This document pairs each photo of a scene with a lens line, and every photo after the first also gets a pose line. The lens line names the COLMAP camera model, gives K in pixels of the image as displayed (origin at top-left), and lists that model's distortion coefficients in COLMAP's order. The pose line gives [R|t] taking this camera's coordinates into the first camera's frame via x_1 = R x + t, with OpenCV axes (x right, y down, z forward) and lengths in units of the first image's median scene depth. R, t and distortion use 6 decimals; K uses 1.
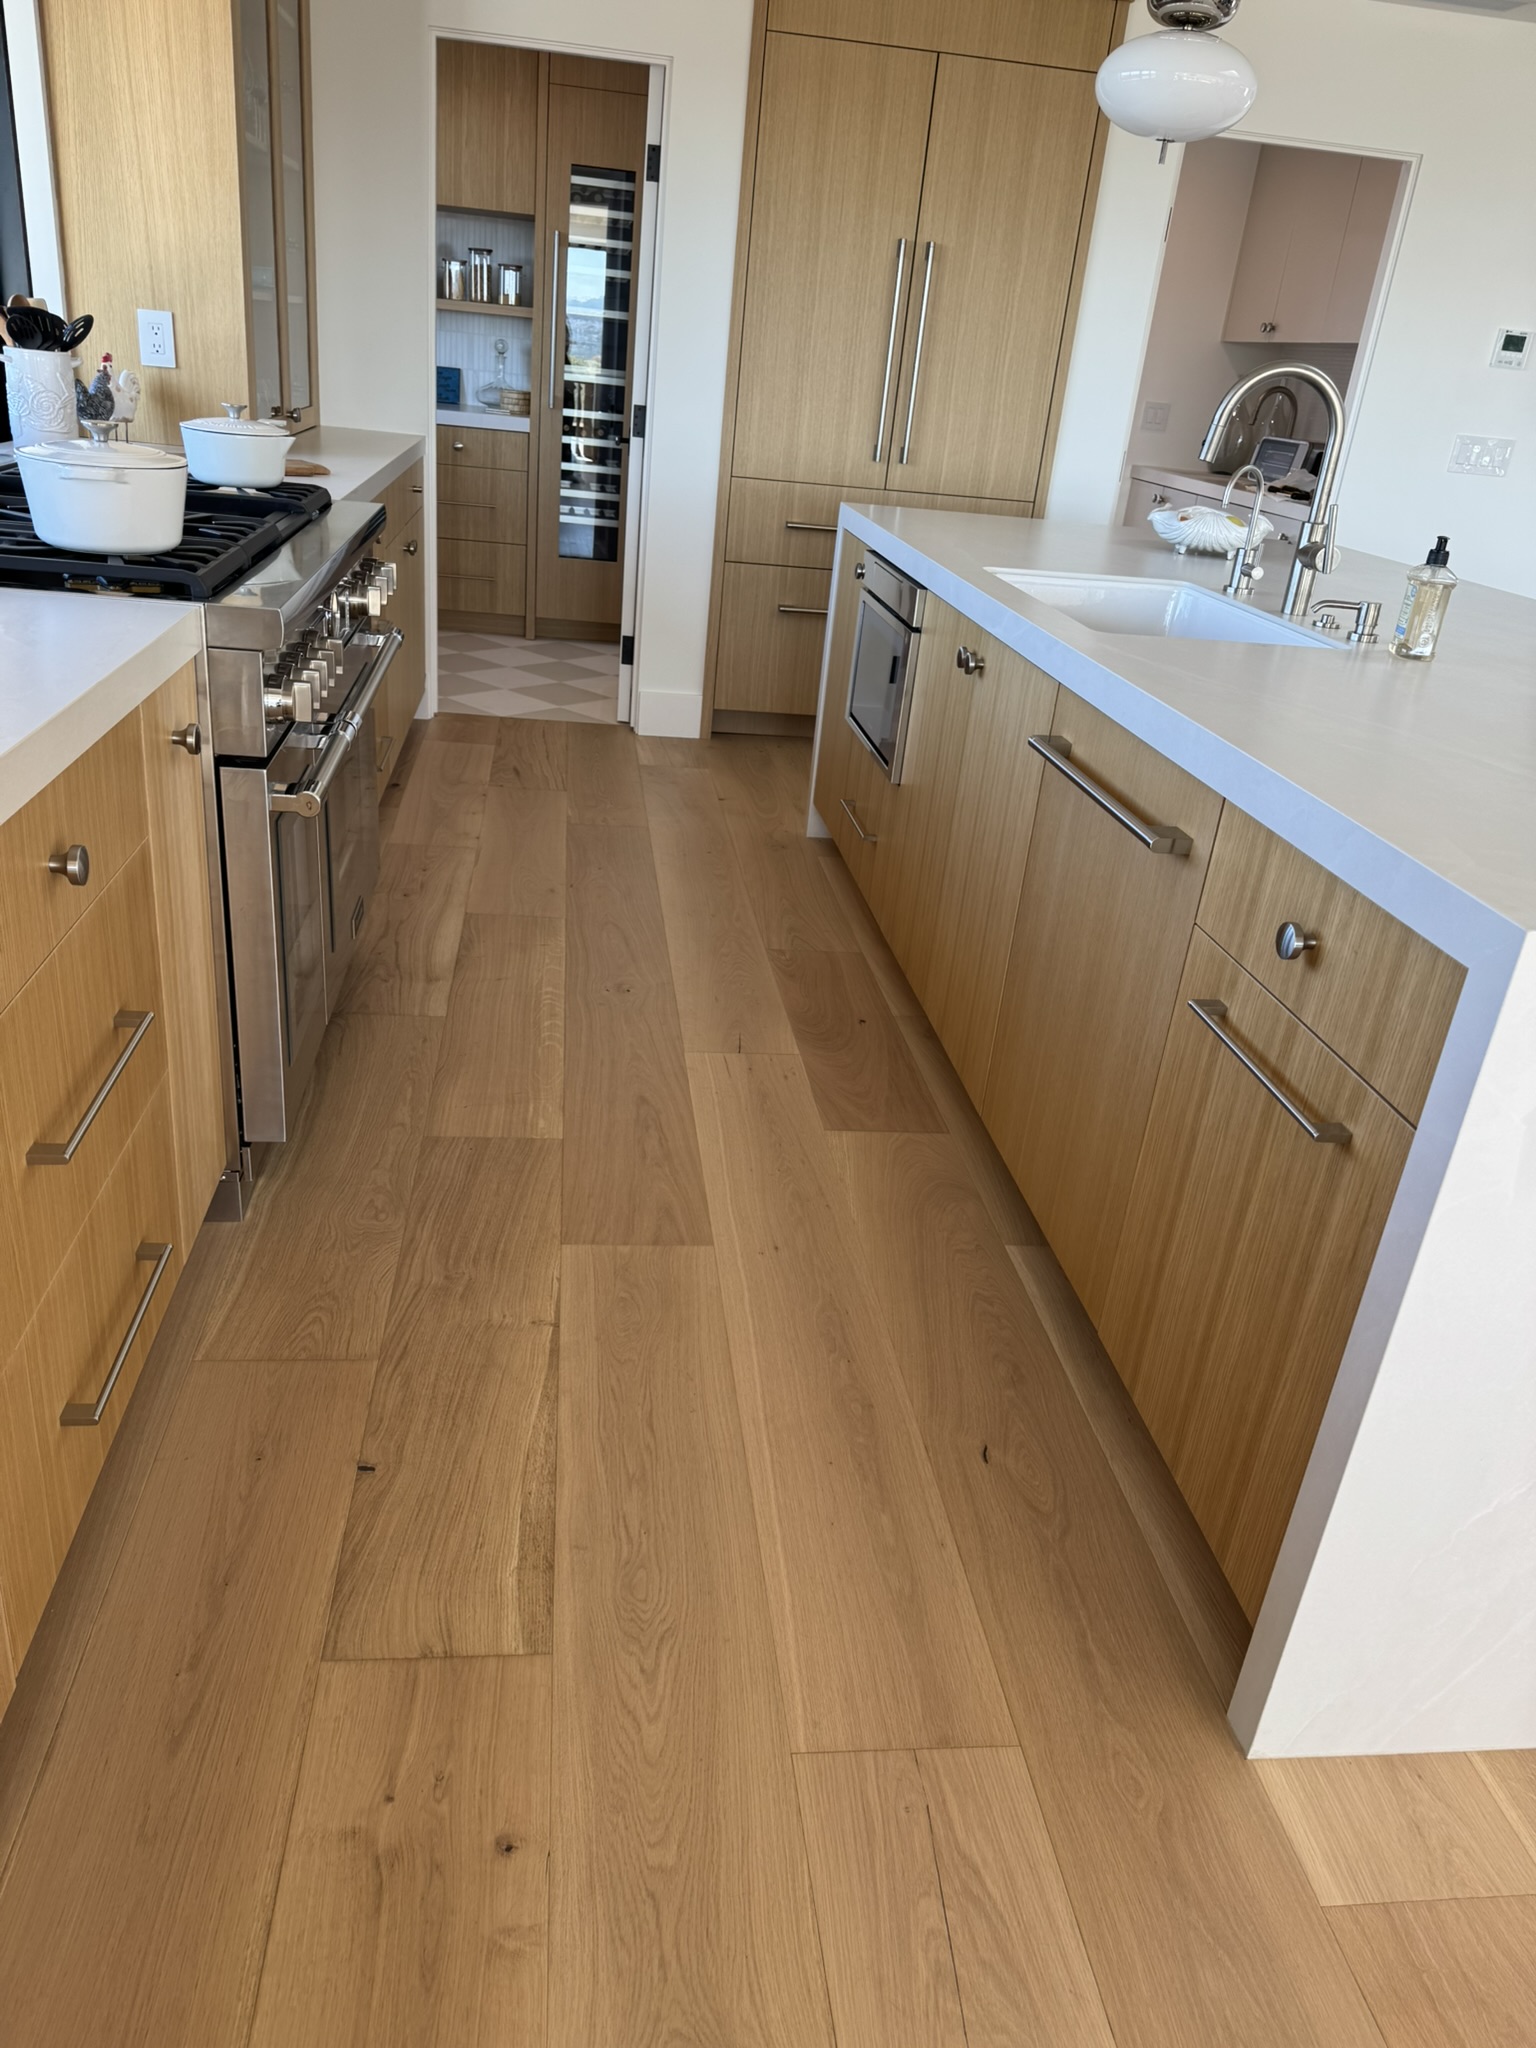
lens RADIAL K [[1456.9, 0, 756.3], [0, 1456.9, 1034.0], [0, 0, 1]] dist [0.058000, -0.081680]
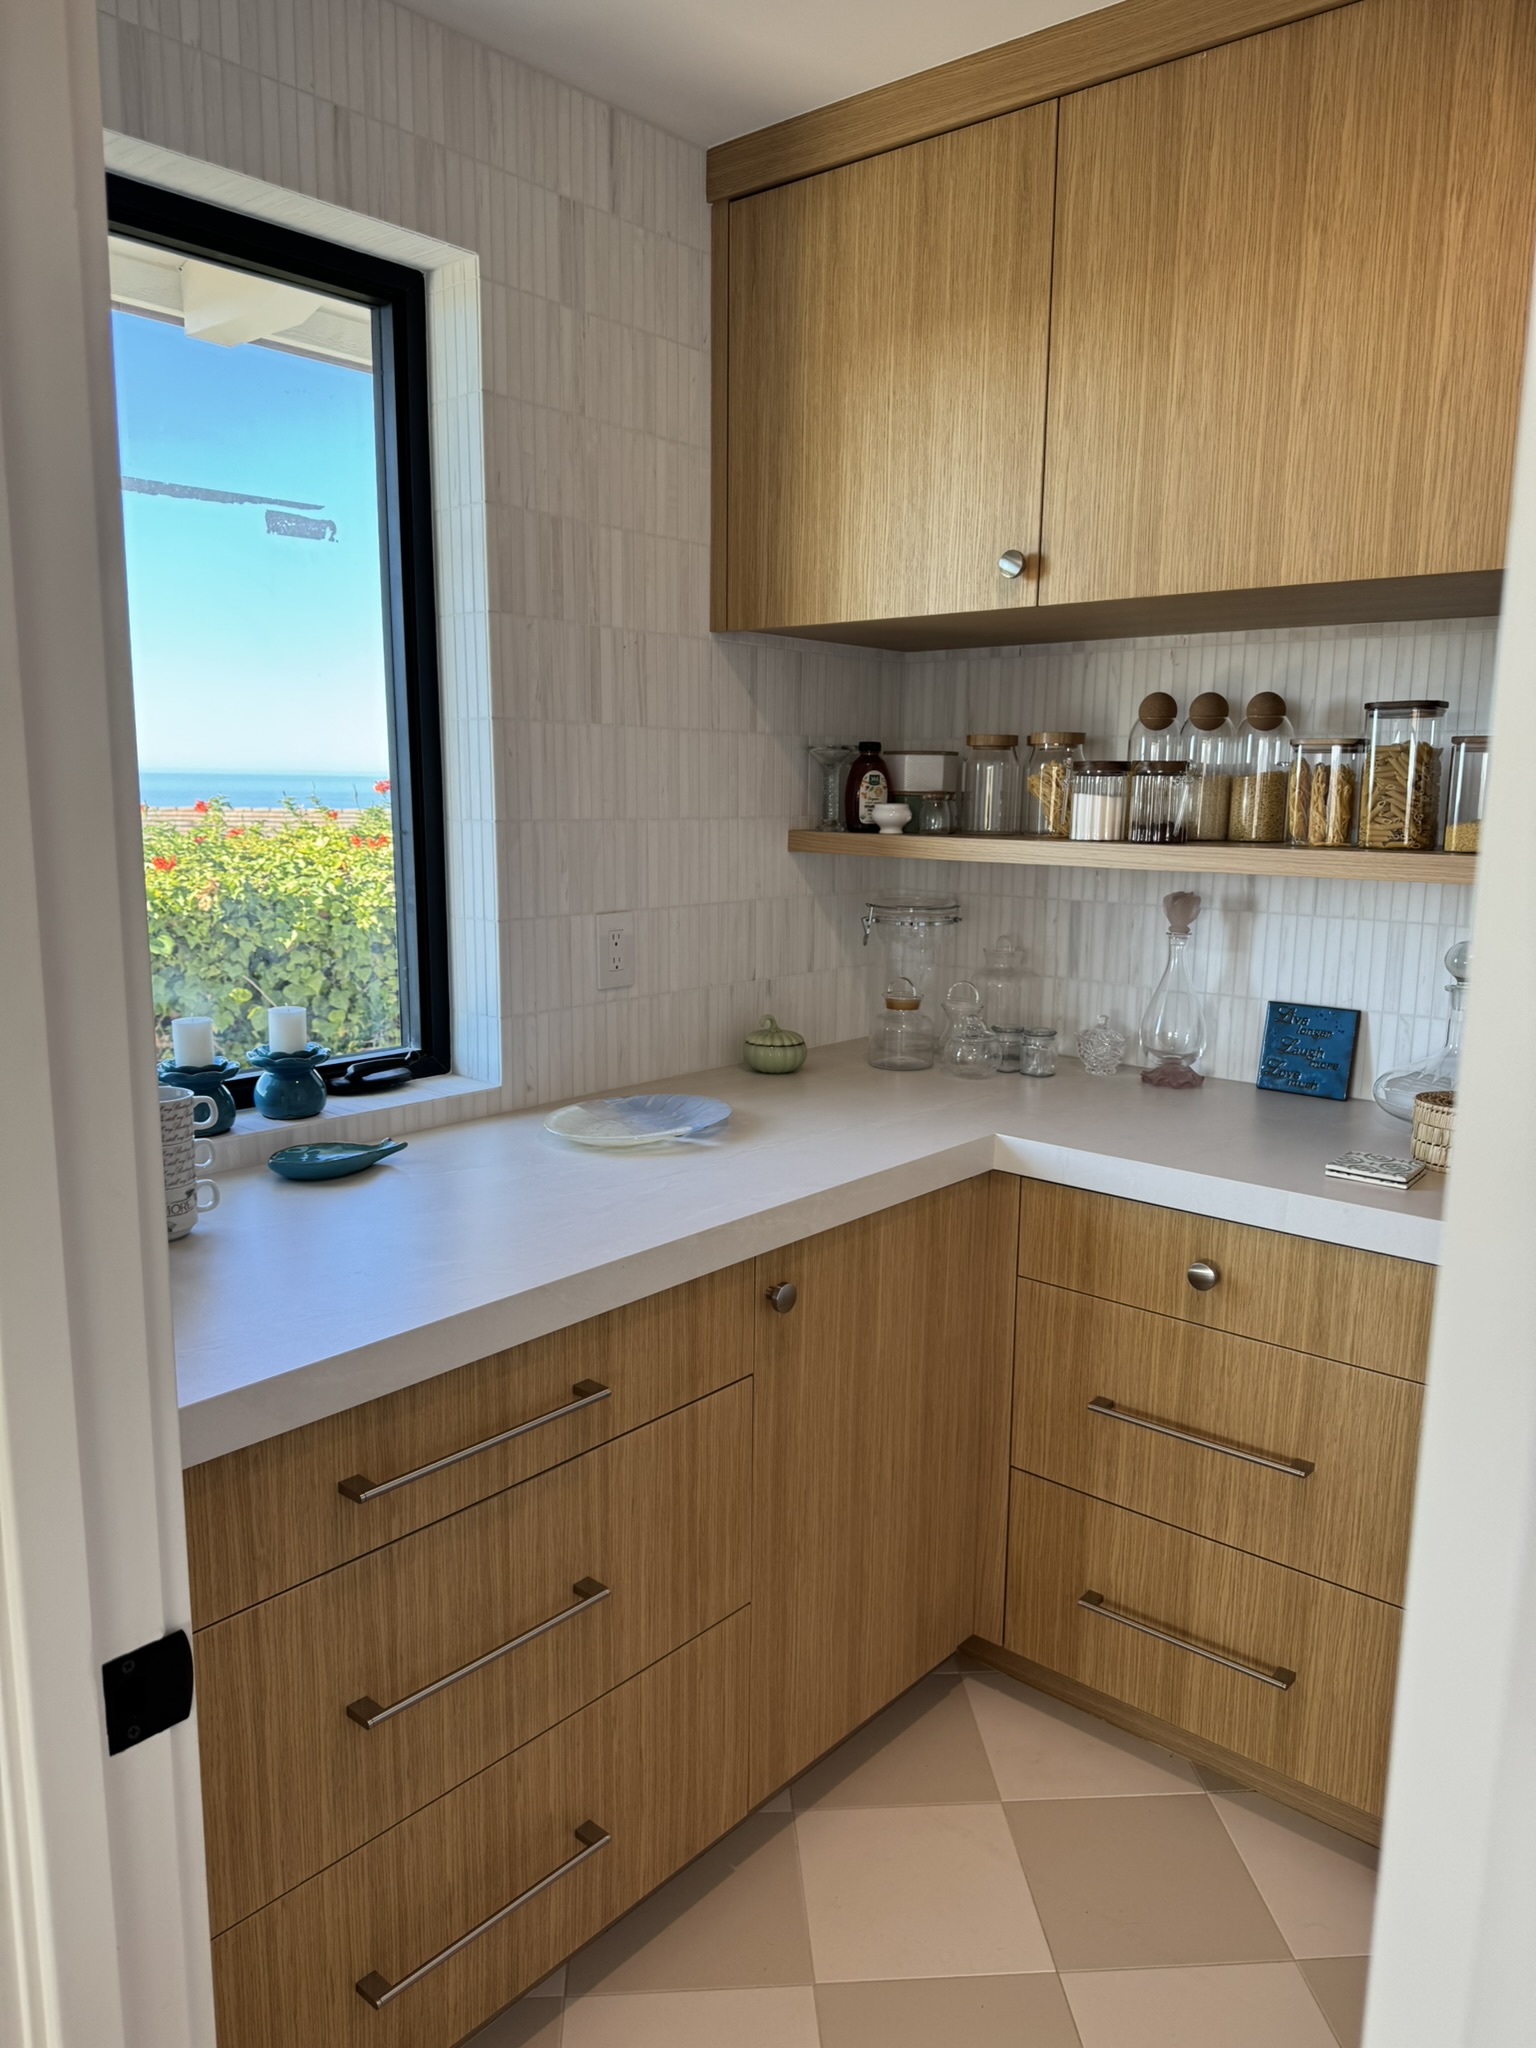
lens RADIAL K [[1456.9, 0, 756.3], [0, 1456.9, 1034.0], [0, 0, 1]] dist [0.058000, -0.081680]
pose [[0.674834, 0.045044, -0.736593, -0.087067], [-0.265488, 0.946126, -0.185371, -0.838797], [0.688560, 0.320651, 0.650437, 1.638159]]
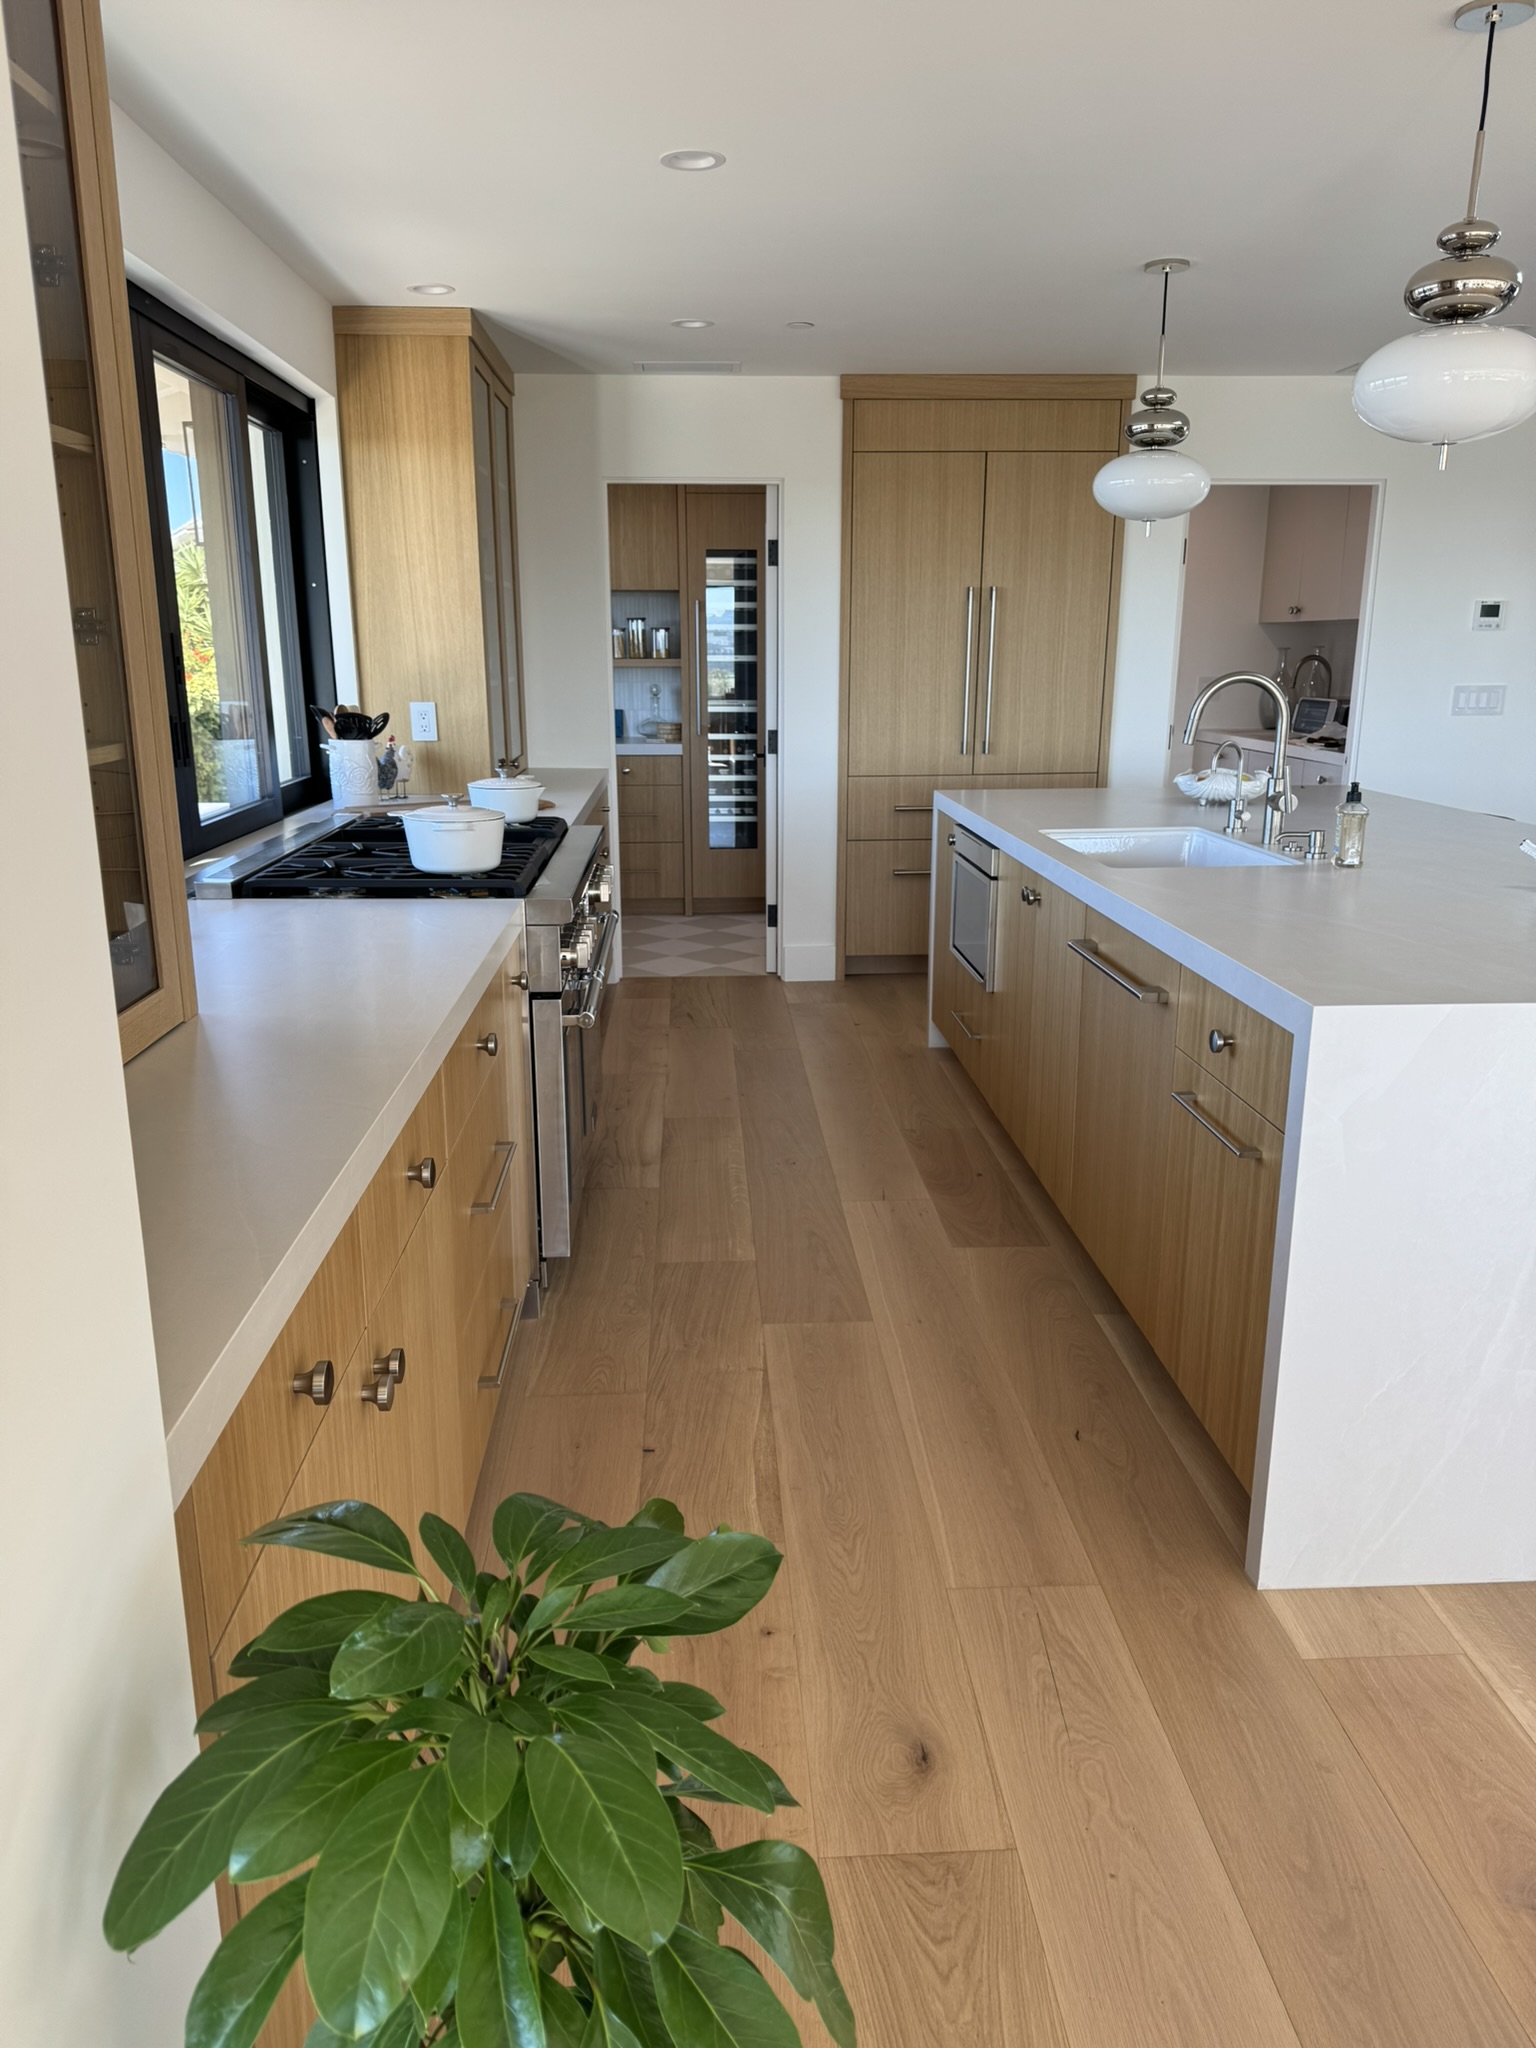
lens RADIAL K [[1443.4, 0, 768.0], [0, 1443.4, 1024.0], [0, 0, 1]] dist [0.188104, -0.390659]
pose [[0.993707, -0.074086, -0.084011, 0.006470], [0.057296, 0.980669, -0.187096, 0.102625], [0.096248, 0.181105, 0.978743, -0.334611]]
